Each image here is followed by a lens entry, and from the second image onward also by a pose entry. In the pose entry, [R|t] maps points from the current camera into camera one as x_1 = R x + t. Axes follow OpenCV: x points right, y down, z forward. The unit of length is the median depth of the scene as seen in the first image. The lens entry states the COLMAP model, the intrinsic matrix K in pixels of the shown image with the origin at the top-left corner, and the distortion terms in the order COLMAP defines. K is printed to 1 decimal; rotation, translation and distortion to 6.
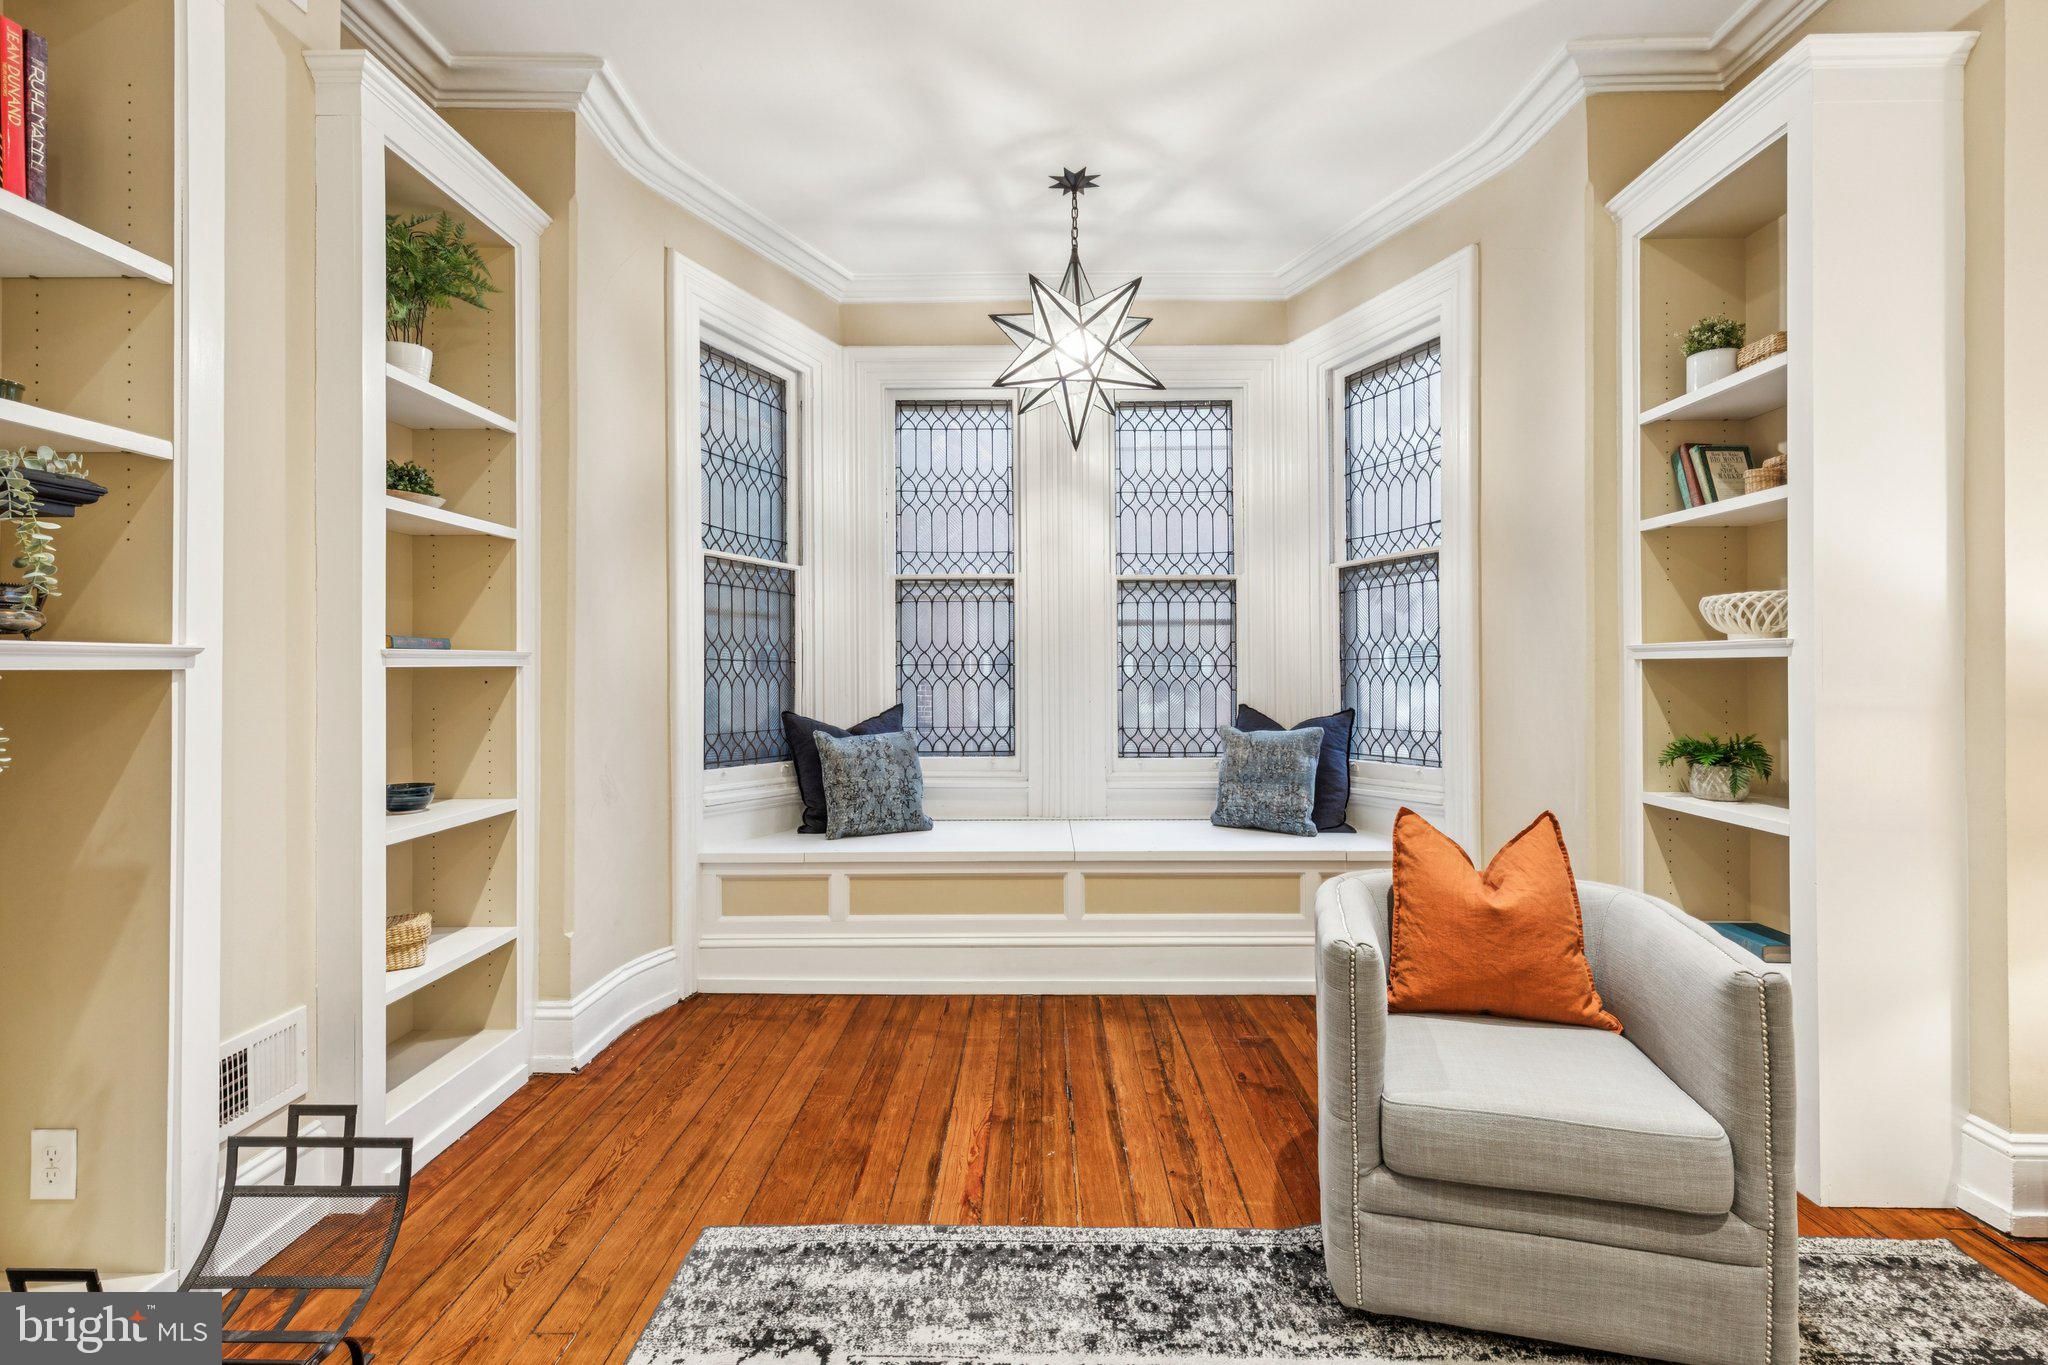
lens RADIAL K [[933.2, 0, 1028.7], [0, 933.2, 656.6], [0, 0, 1]] dist [0.010955, 0.000631]
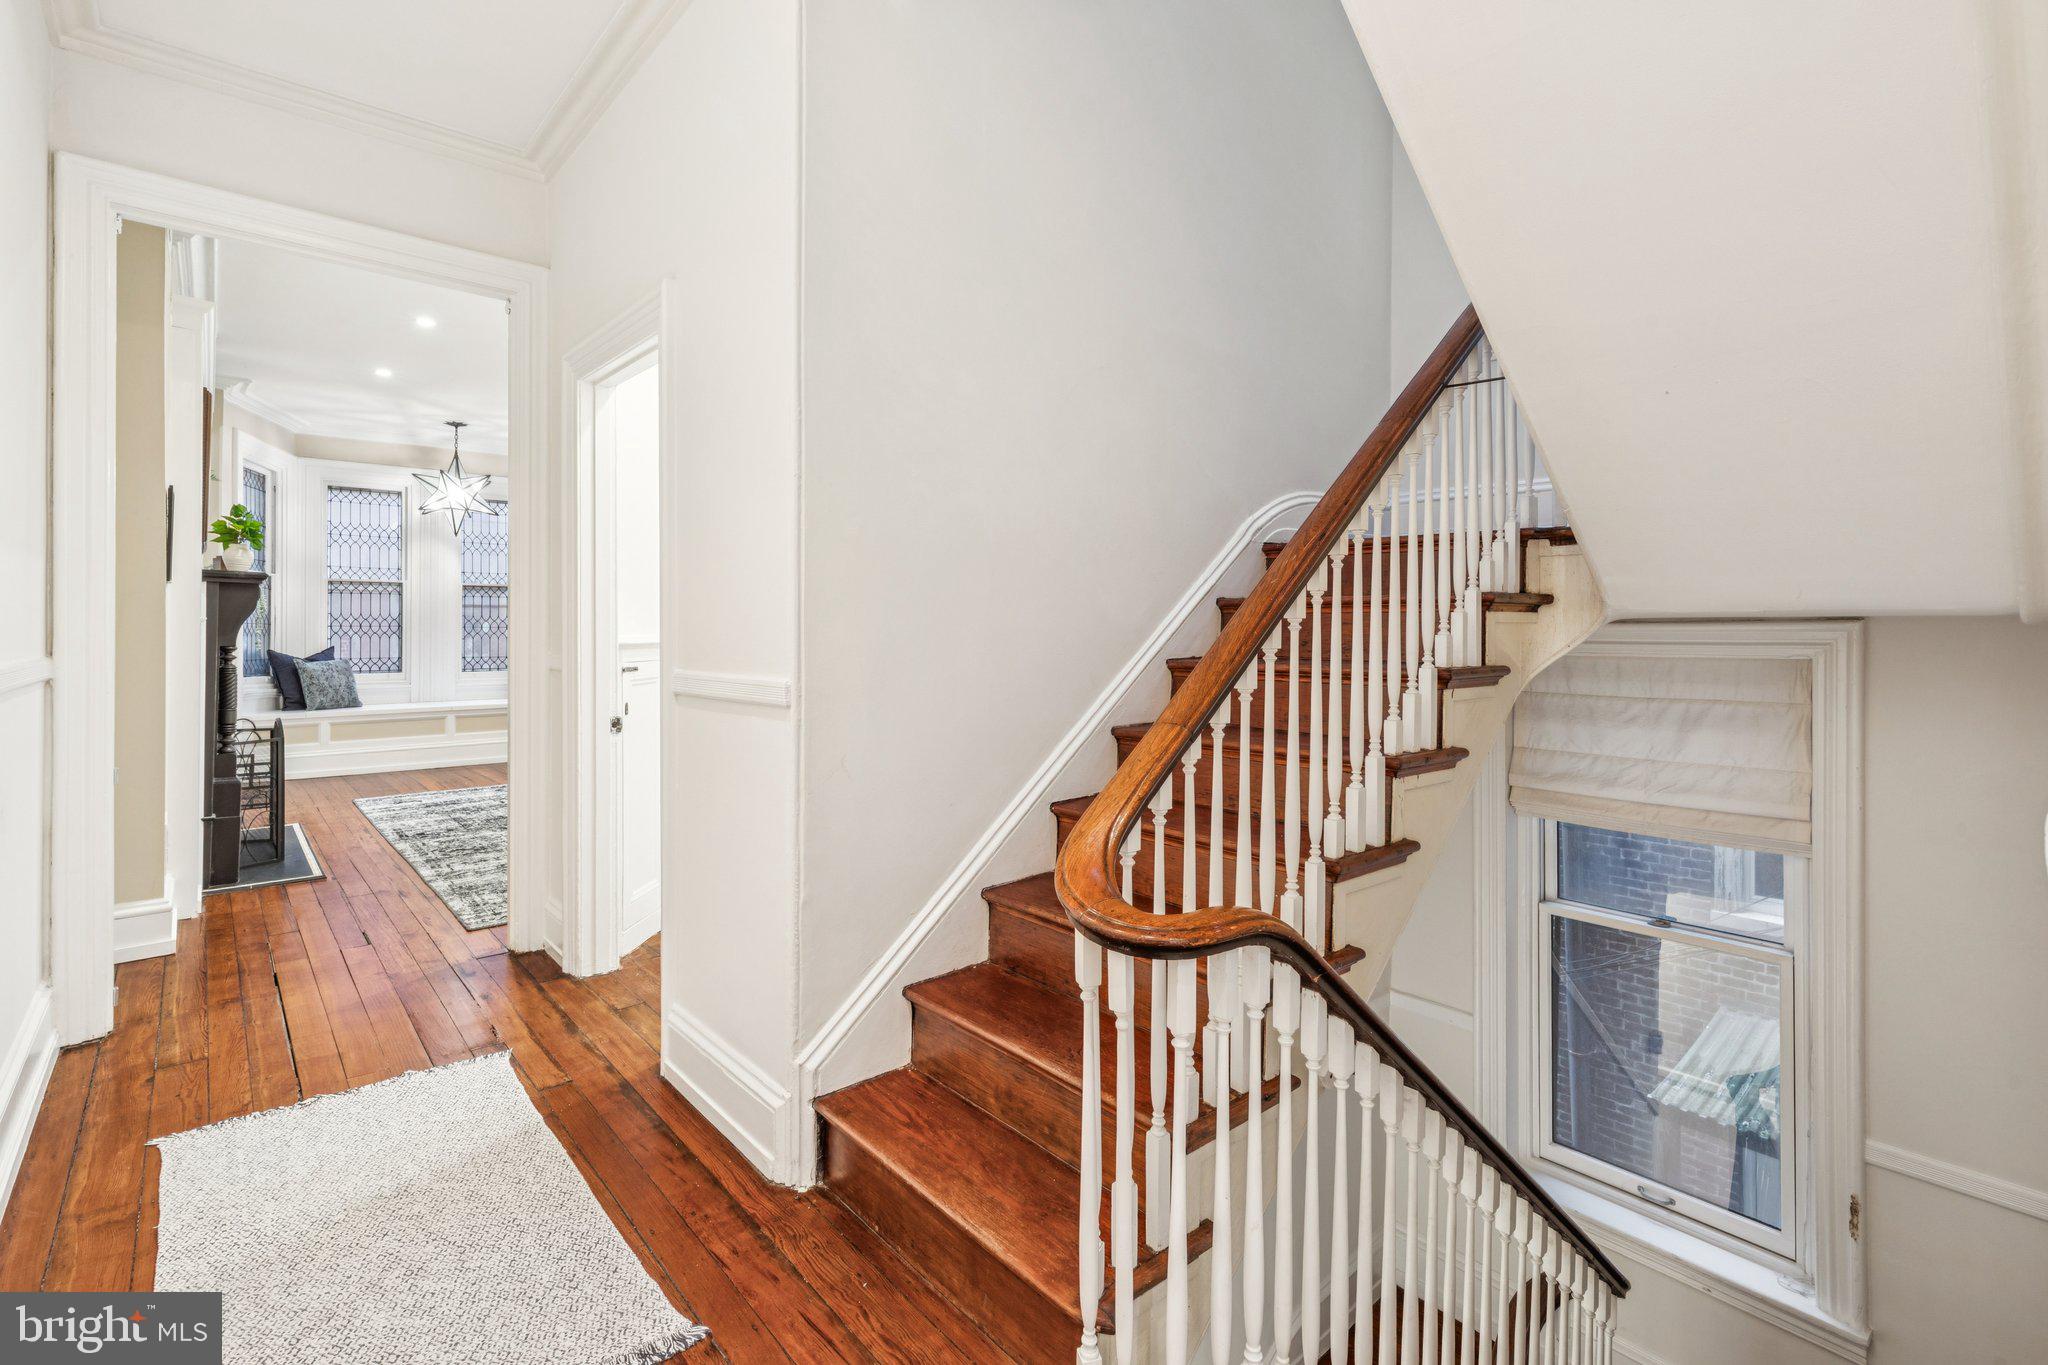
lens RADIAL K [[934.6, 0, 1030.3], [0, 934.6, 616.1], [0, 0, 1]] dist [0.001128, -0.000215]
pose [[0.735737, 0.013006, 0.677142, -0.420116], [-0.010536, 0.999914, -0.007758, -0.012655], [-0.677185, -0.001427, 0.735811, -1.513034]]
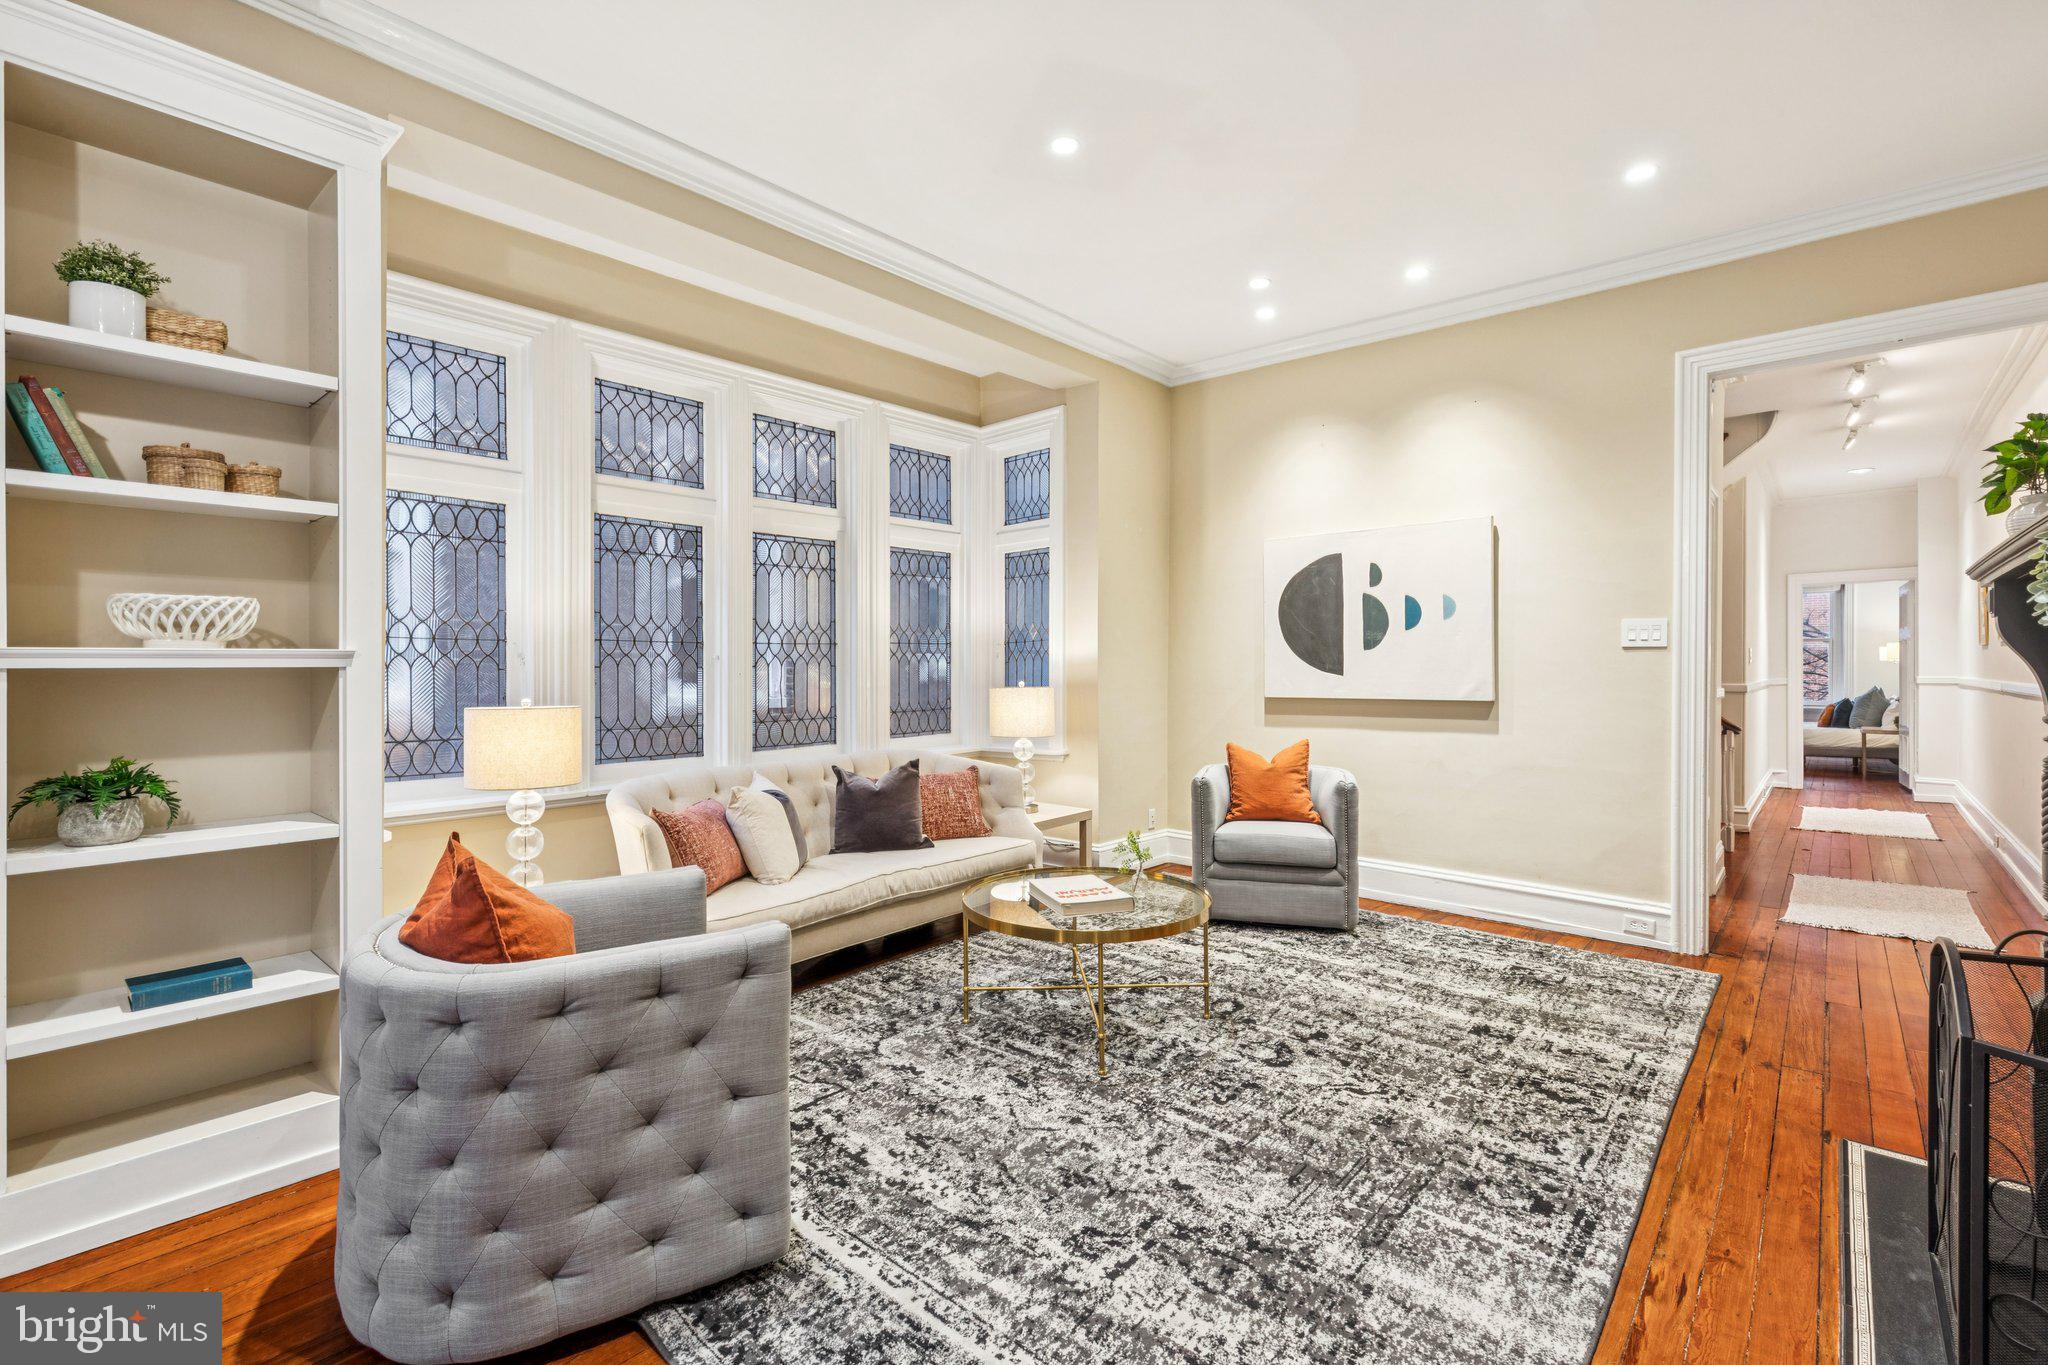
lens RADIAL K [[920.9, 0, 1032.5], [0, 920.9, 664.5], [0, 0, 1]] dist [0.003469, 0.000105]
pose [[-0.767446, 0.003831, 0.641103, -0.257971], [-0.003234, 0.999946, -0.009847, 0.001935], [-0.641106, -0.009630, -0.767392, 0.726960]]
